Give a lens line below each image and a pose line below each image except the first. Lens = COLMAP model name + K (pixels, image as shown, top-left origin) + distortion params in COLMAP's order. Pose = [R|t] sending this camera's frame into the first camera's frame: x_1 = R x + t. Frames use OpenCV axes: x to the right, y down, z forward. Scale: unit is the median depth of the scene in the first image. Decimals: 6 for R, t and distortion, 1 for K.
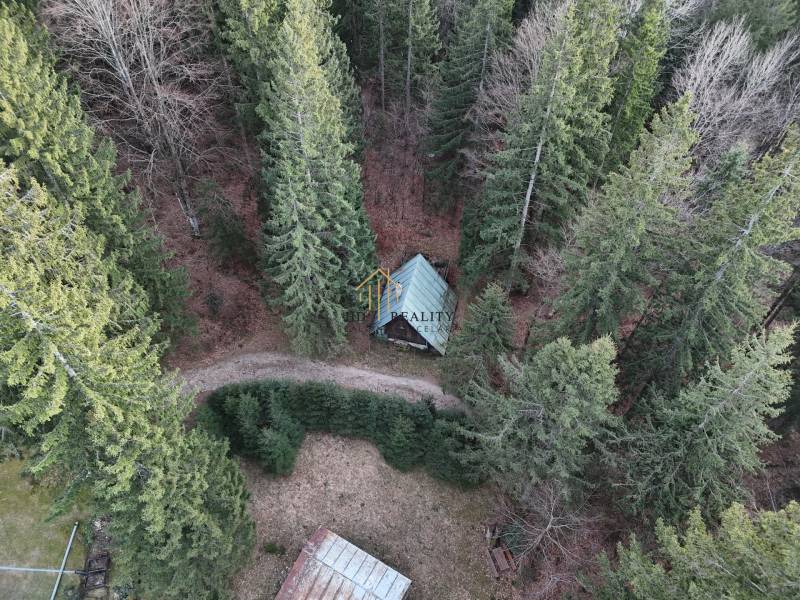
lens RADIAL K [[588.3, 0, 400.0], [0, 588.3, 300.0], [0, 0, 1]] dist [0.093842, -0.110859]
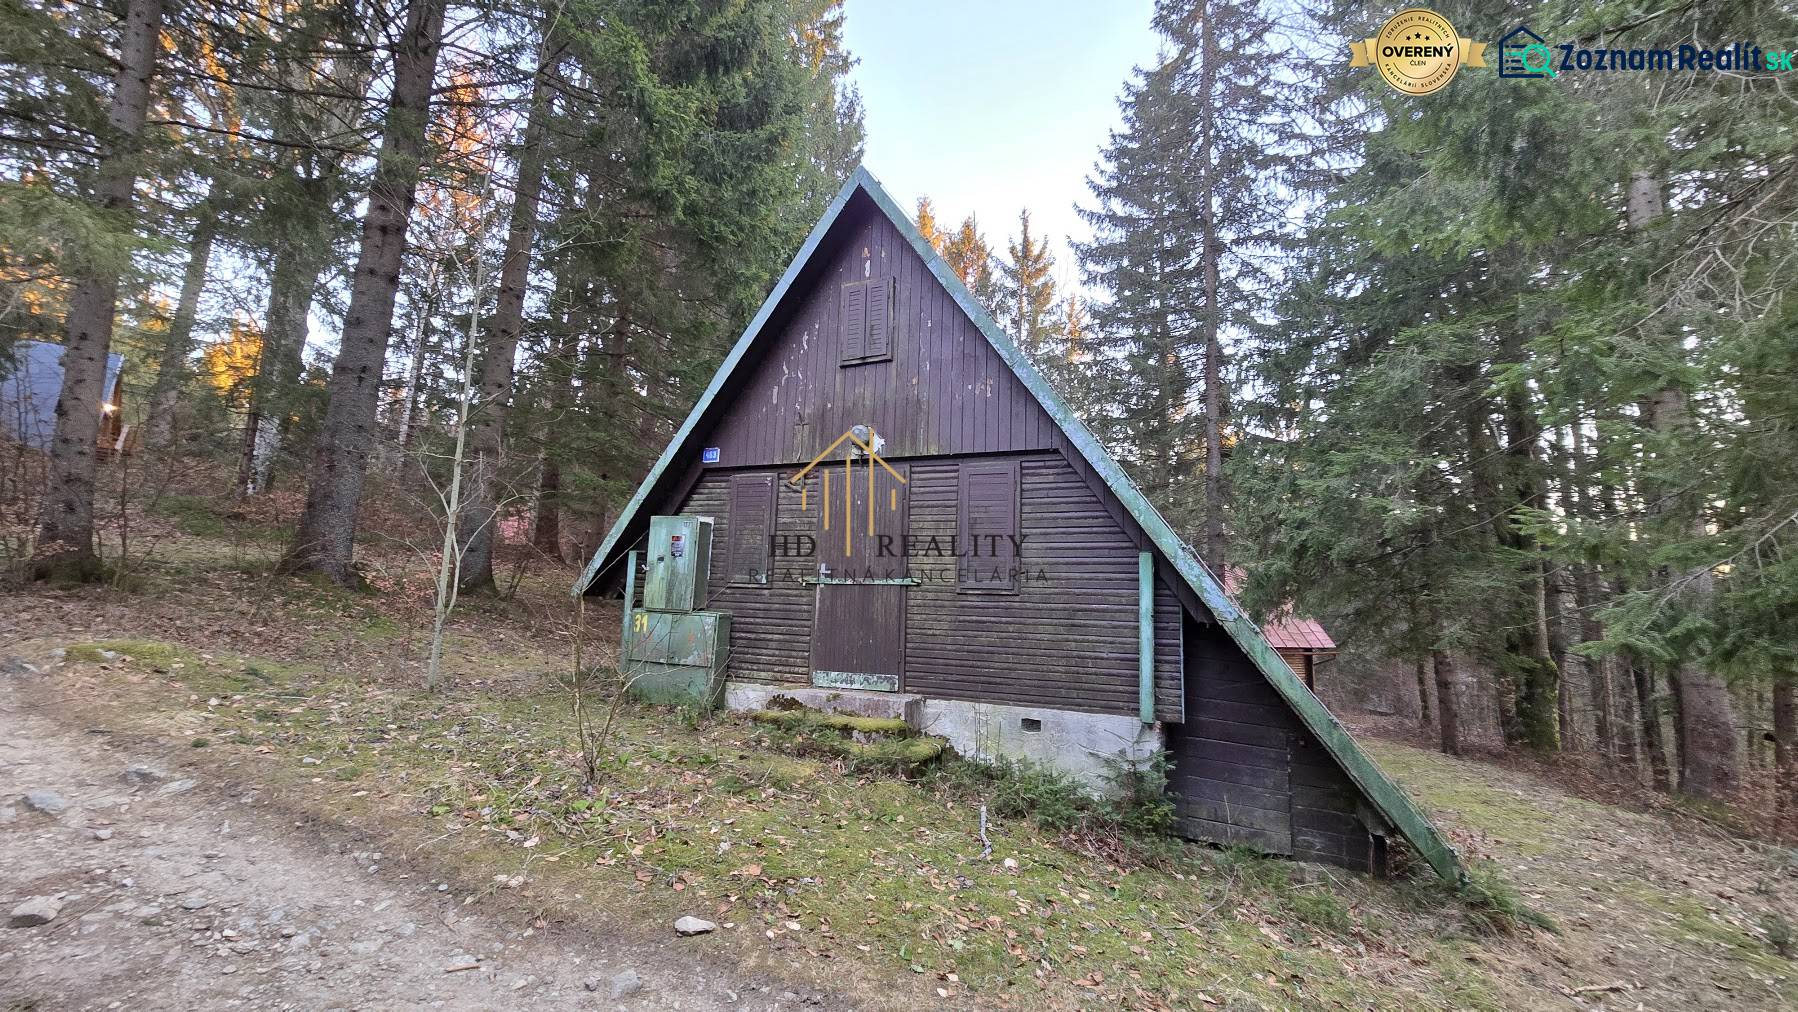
lens RADIAL K [[732.7, 0, 899.0], [0, 732.7, 506.0], [0, 0, 1]] dist [0.000655, 0.000045]
pose [[0.985148, 0.019456, -0.170602, 0.029615], [-0.154989, 0.528400, -0.834729, 0.152810], [0.073906, 0.848773, 0.523568, 0.934691]]
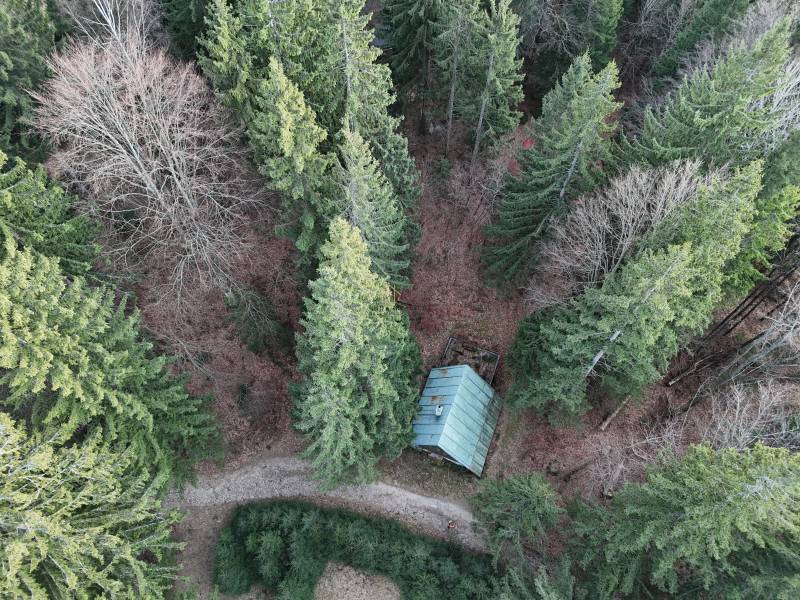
lens RADIAL K [[588.3, 0, 400.0], [0, 588.3, 300.0], [0, 0, 1]] dist [0.093842, -0.110859]
pose [[0.991856, 0.109003, -0.065878, -0.020270], [-0.092984, 0.973200, 0.210323, -0.371090], [0.087038, -0.202484, 0.975410, 0.125167]]
